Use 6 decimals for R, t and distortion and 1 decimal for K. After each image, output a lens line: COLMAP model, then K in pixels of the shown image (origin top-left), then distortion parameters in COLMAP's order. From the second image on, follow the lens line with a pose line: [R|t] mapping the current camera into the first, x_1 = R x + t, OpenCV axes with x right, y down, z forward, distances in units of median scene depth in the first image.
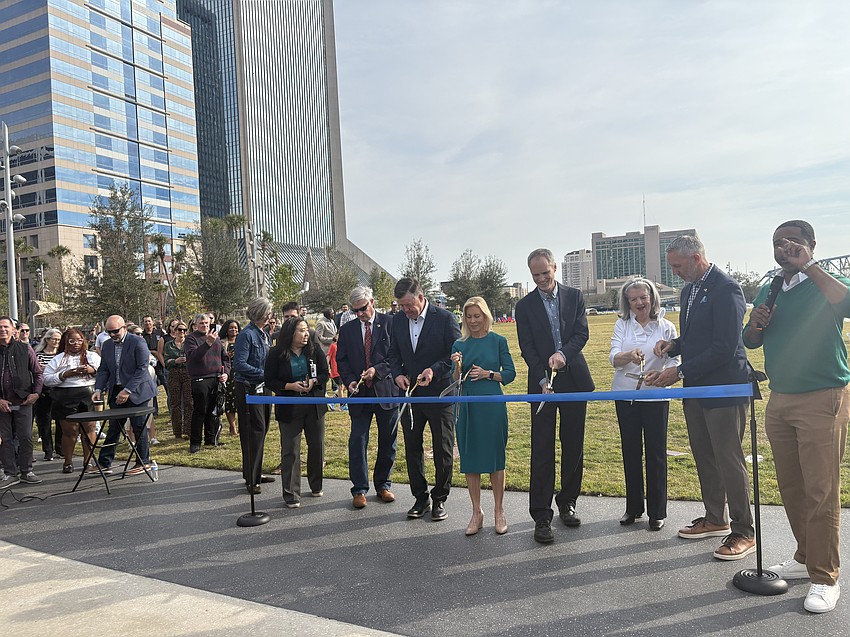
lens RADIAL K [[647.9, 0, 425.0], [0, 647.9, 318.5], [0, 0, 1]] dist [0.105783, -0.108418]
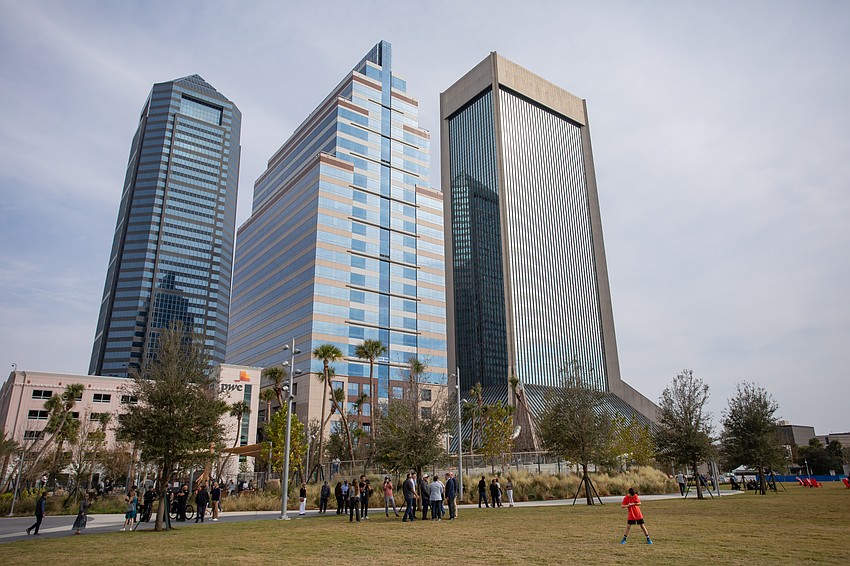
lens RADIAL K [[579.3, 0, 425.0], [0, 579.3, 283.0], [0, 0, 1]] dist [-0.029289, 0.005235]
pose [[0.877966, -0.108828, -0.466189, 0.063456], [-0.033640, 0.957385, -0.286847, -0.015691], [0.477540, 0.267525, 0.836891, 0.236922]]
